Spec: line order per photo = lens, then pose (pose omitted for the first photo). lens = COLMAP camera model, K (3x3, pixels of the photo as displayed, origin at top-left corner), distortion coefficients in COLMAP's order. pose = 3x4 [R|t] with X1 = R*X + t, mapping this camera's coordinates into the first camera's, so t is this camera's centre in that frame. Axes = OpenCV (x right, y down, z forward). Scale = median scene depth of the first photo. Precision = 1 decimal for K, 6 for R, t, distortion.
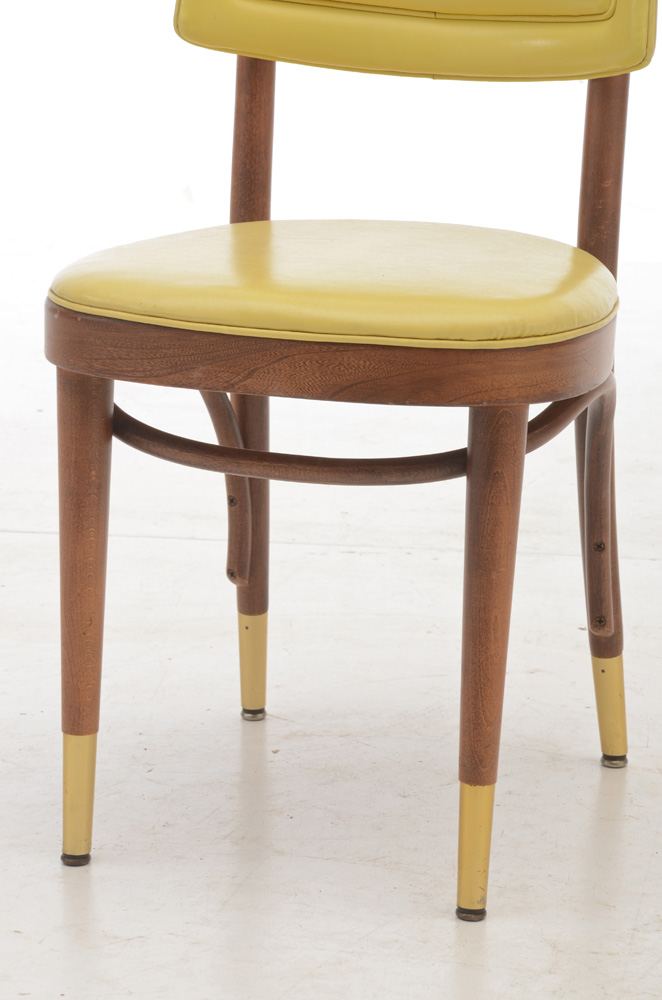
lens RADIAL K [[3771.7, 0, 331.0], [0, 3771.7, 500.0], [0, 0, 1]] dist [1.158720, 4.658148]
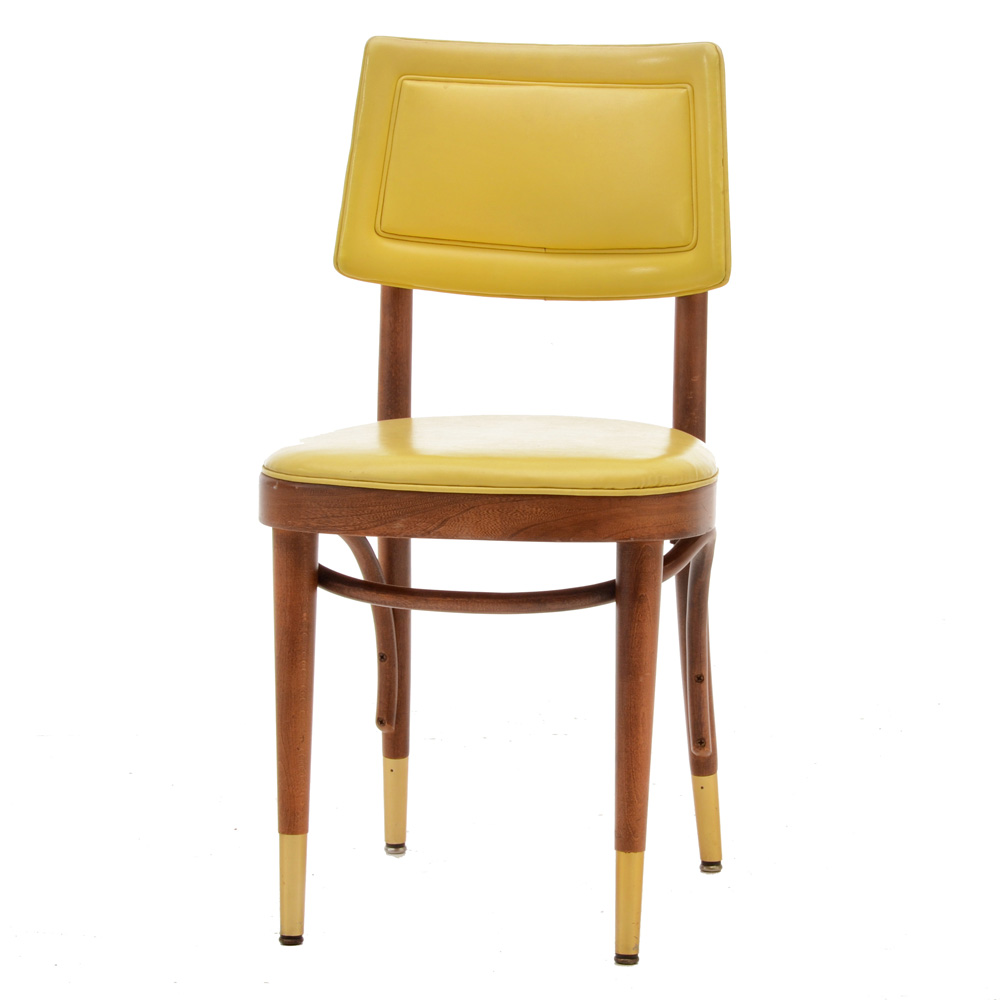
lens RADIAL K [[5038.0, 0, 500.0], [0, 5038.0, 500.0], [0, 0, 1]] dist [0.737726, 6.383458]
pose [[0.994009, -0.028556, 0.105505, -0.170429], [0.038665, 0.994722, -0.095047, 0.113109], [-0.102234, 0.098557, 0.989866, -0.623508]]
